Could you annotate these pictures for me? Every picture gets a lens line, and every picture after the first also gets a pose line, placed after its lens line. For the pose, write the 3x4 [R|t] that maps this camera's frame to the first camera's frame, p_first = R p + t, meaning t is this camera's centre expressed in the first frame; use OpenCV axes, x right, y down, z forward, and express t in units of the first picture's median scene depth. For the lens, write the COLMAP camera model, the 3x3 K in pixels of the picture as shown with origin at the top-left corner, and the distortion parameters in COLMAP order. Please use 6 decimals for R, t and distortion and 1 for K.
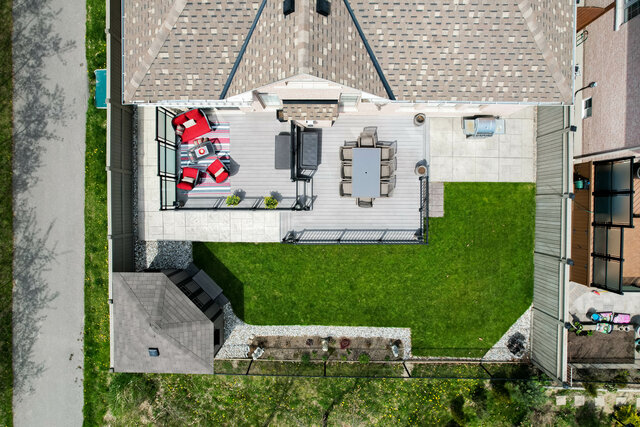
lens RADIAL K [[409.3, 0, 322.7], [0, 409.3, 213.0], [0, 0, 1]] dist [-0.086903, 0.078896]
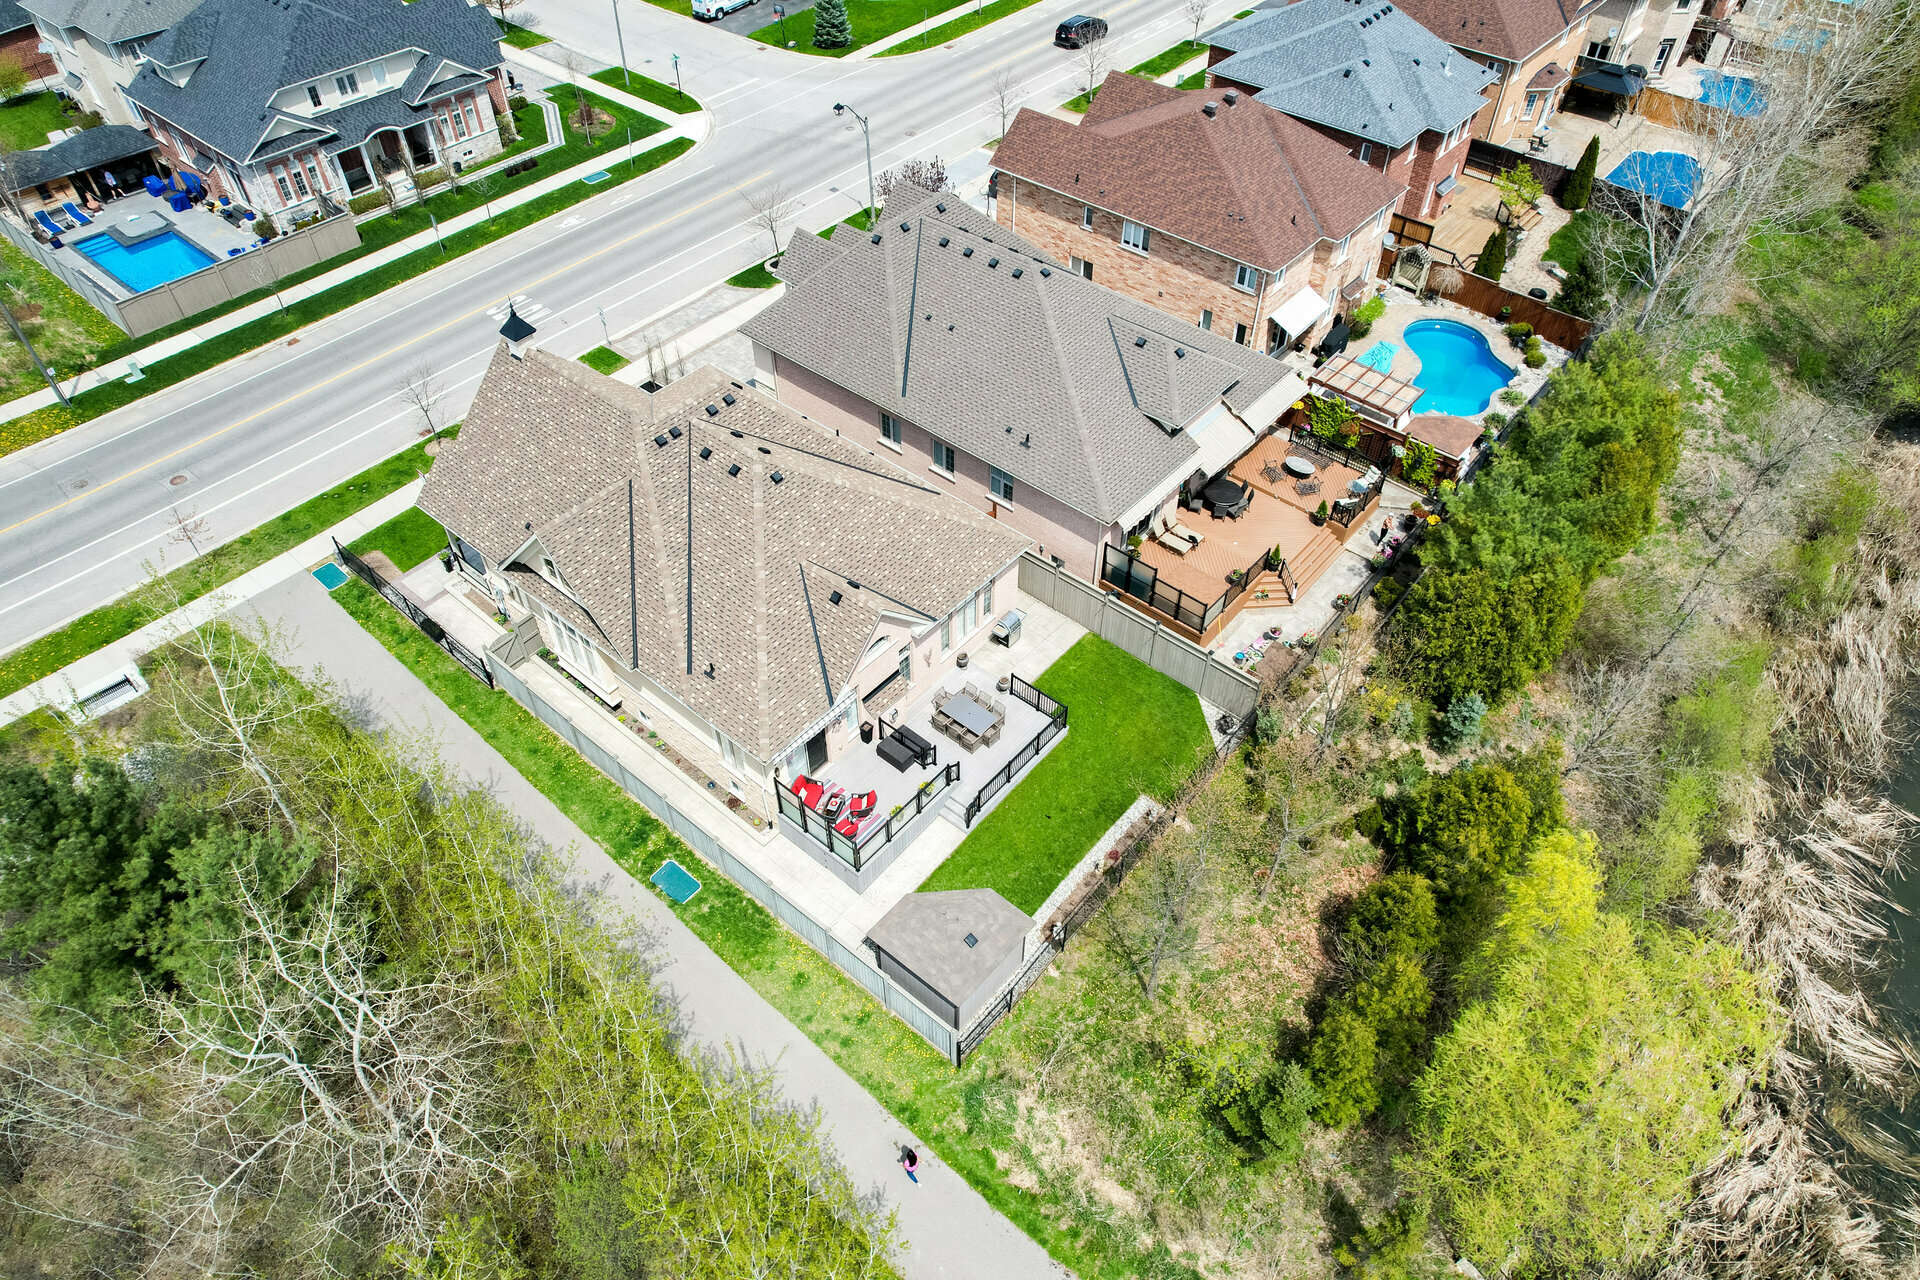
lens RADIAL K [[1228.0, 0, 968.2], [0, 1228.0, 638.5], [0, 0, 1]] dist [-0.086903, 0.078896]
pose [[0.641035, -0.550249, 0.535070, -1.242971], [0.767451, 0.450818, -0.455830, 1.051776], [0.009601, 0.702843, 0.711280, -1.083452]]
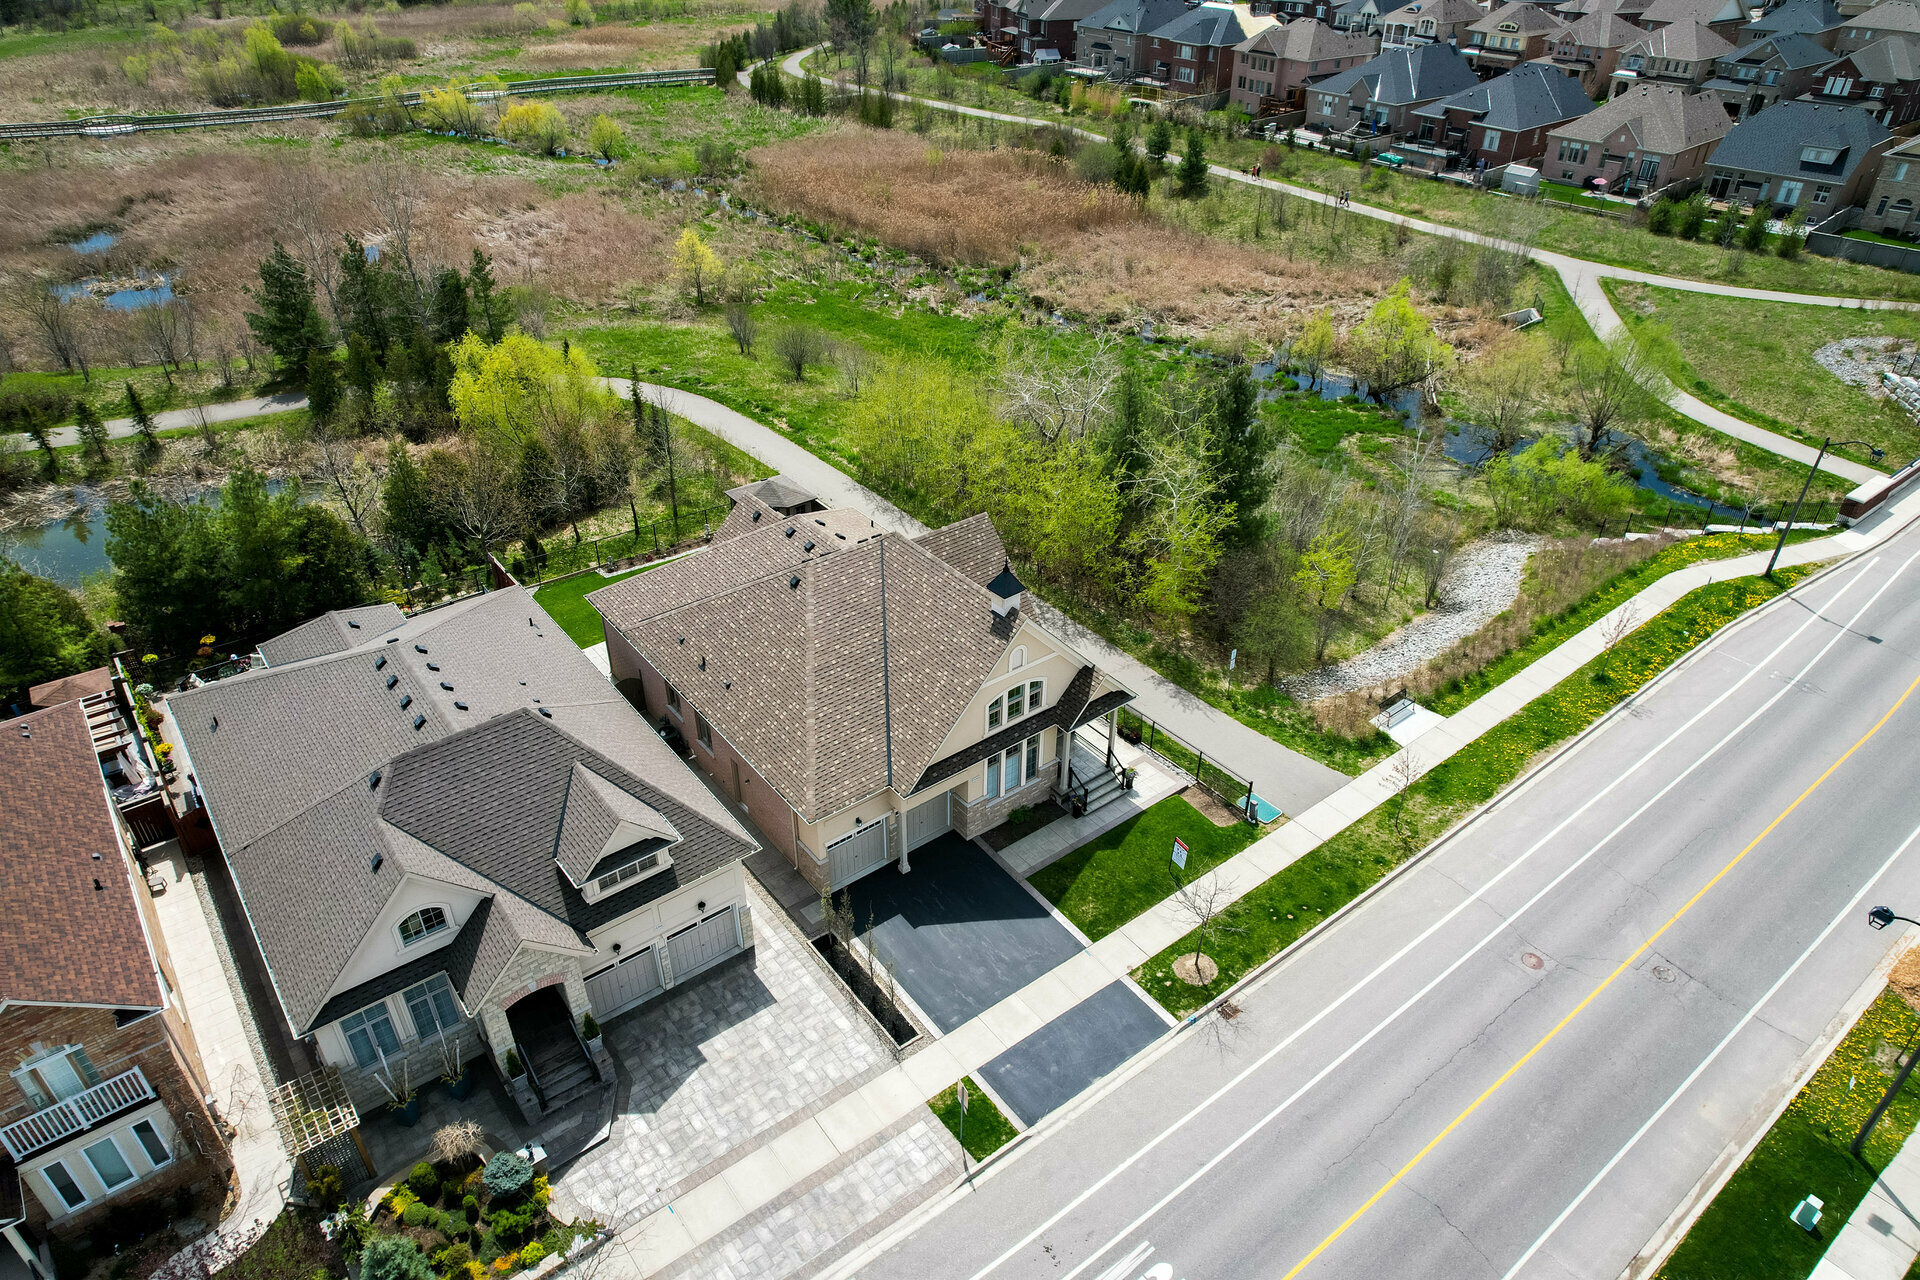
lens RADIAL K [[1228.0, 0, 968.2], [0, 1228.0, 638.5], [0, 0, 1]] dist [-0.086903, 0.078896]
pose [[-0.783335, 0.334600, -0.523860, 1.392850], [-0.621182, -0.452280, 0.639981, -2.932883], [-0.022794, 0.826732, 0.562135, -0.982263]]
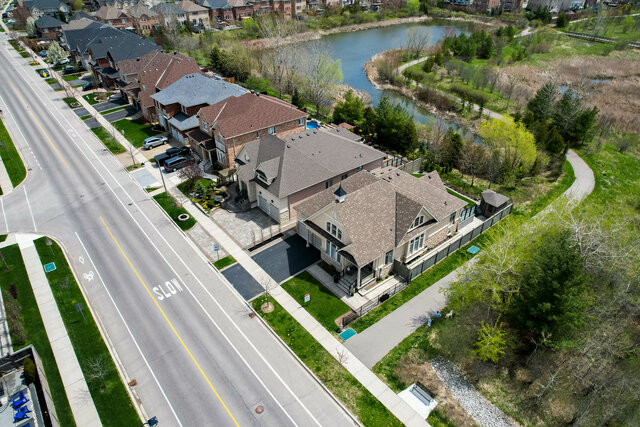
lens RADIAL K [[409.3, 0, 322.7], [0, 409.3, 213.0], [0, 0, 1]] dist [-0.086903, 0.078896]
pose [[-0.646026, -0.424541, 0.634362, -1.704052], [0.763236, -0.371245, 0.528818, -2.823853], [0.010999, 0.825798, 0.563859, -1.016402]]
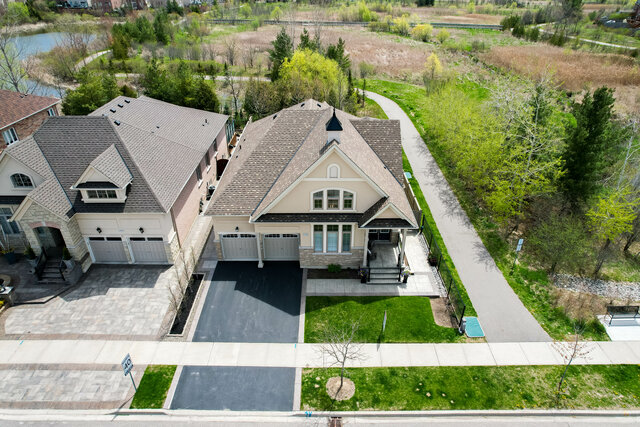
lens RADIAL K [[409.3, 0, 322.7], [0, 409.3, 213.0], [0, 0, 1]] dist [-0.086903, 0.078896]
pose [[-0.999950, 0.001450, -0.009872, 0.008251], [-0.009158, -0.526139, 0.850349, -2.705009], [-0.003962, 0.850398, 0.526126, -0.141381]]
